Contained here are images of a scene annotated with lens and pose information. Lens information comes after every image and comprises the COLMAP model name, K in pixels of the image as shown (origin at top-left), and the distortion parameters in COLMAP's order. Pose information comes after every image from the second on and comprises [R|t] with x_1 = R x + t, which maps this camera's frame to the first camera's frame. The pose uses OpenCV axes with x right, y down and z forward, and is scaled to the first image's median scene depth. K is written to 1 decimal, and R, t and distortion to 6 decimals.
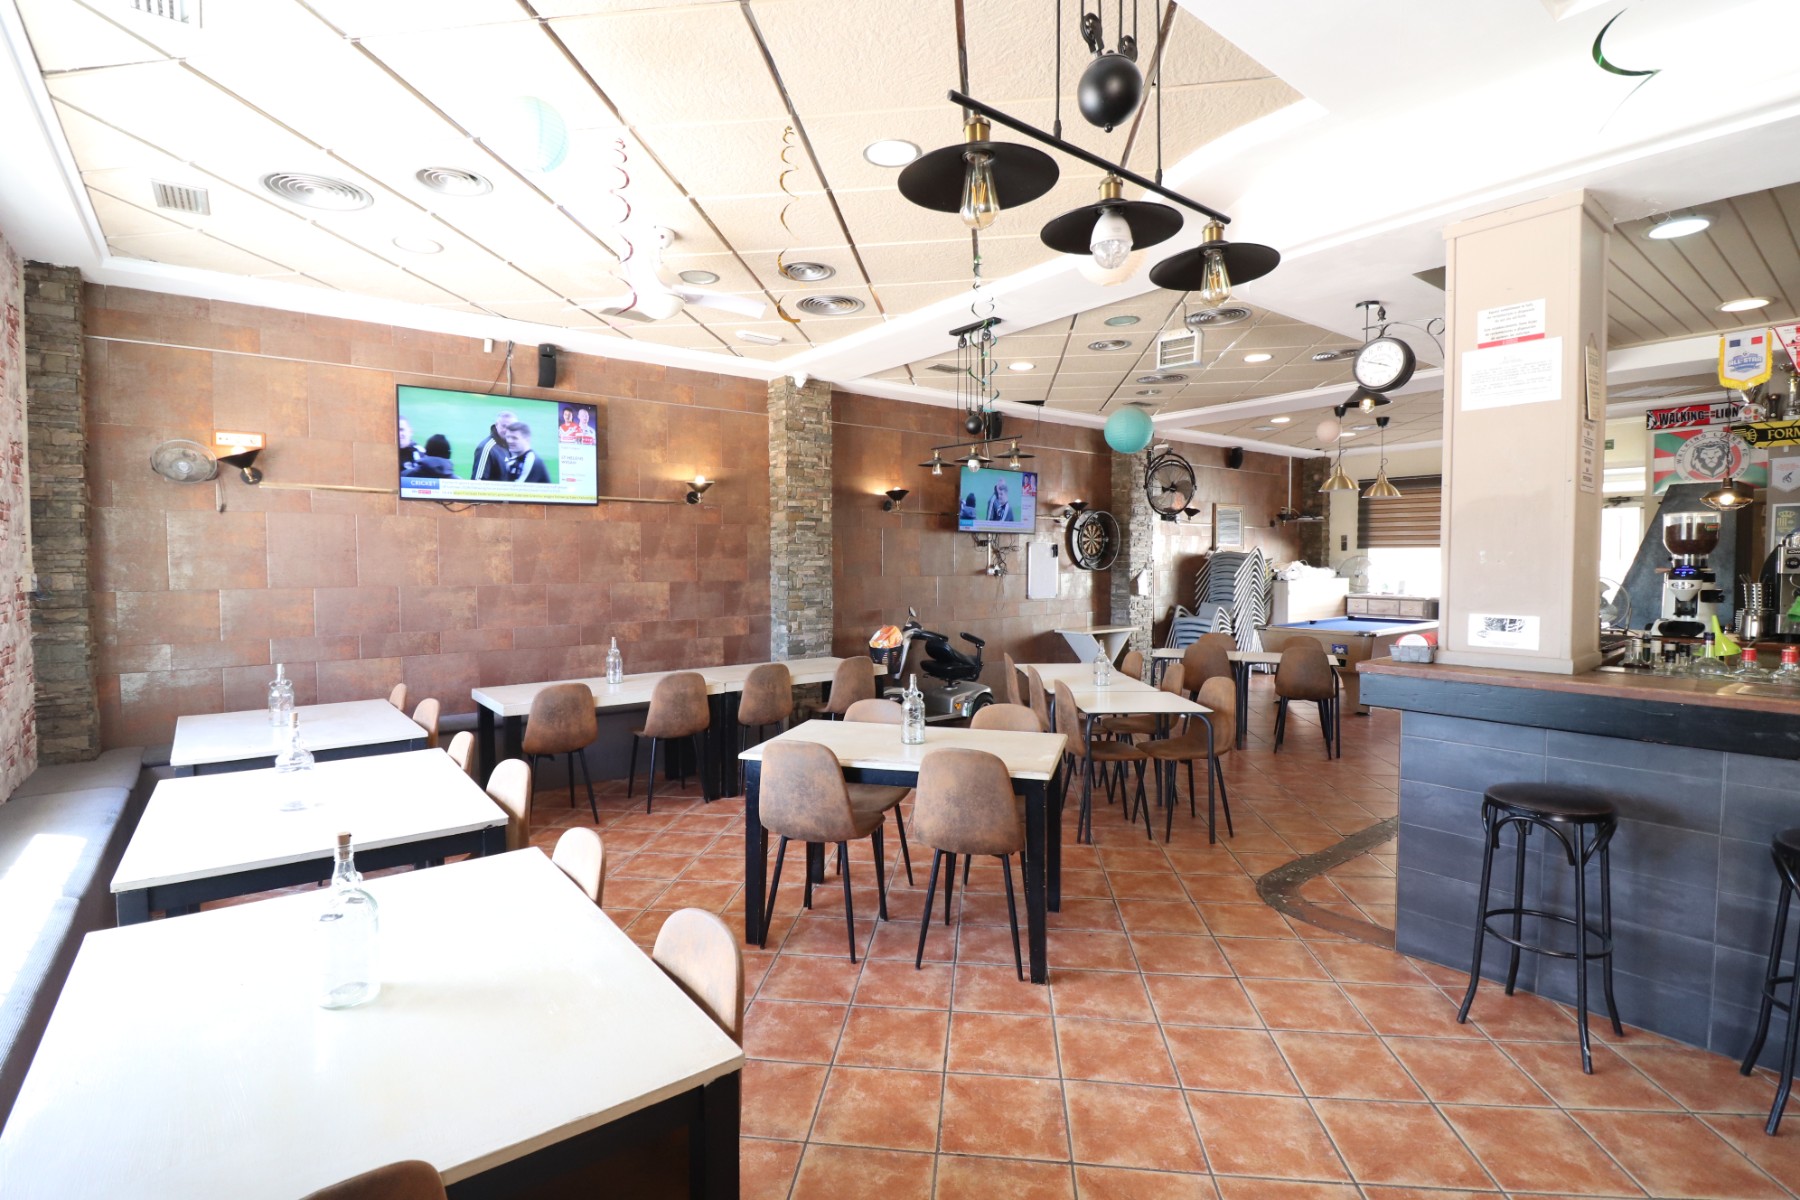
lens RADIAL K [[838.9, 0, 892.4], [0, 838.9, 605.2], [0, 0, 1]] dist [-0.006826, -0.008344]
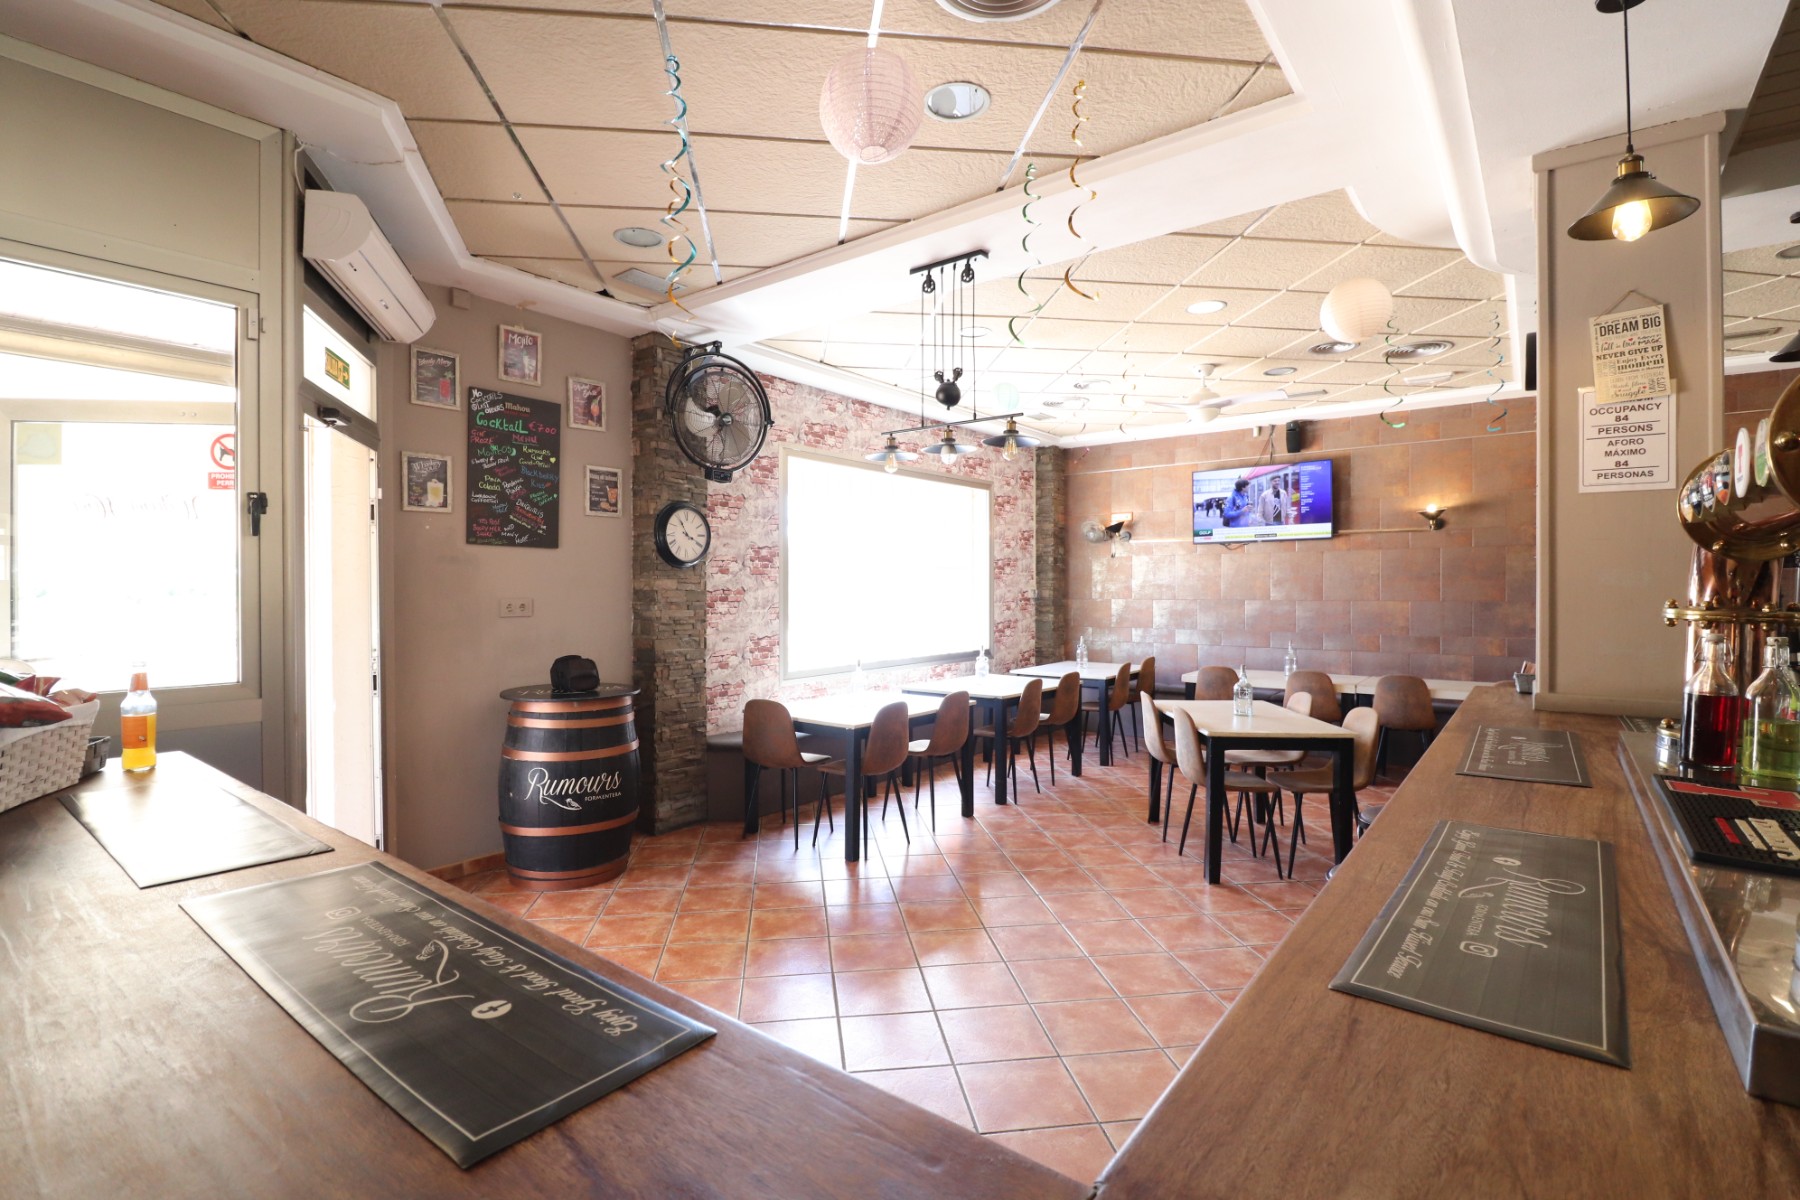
lens RADIAL K [[838.9, 0, 896.3], [0, 838.9, 603.1], [0, 0, 1]] dist [-0.006826, -0.008344]
pose [[0.238881, 0.014038, -0.970947, 0.637391], [-0.053270, 0.998579, 0.001331, 0.009187], [0.969587, 0.051405, 0.239289, 0.069716]]
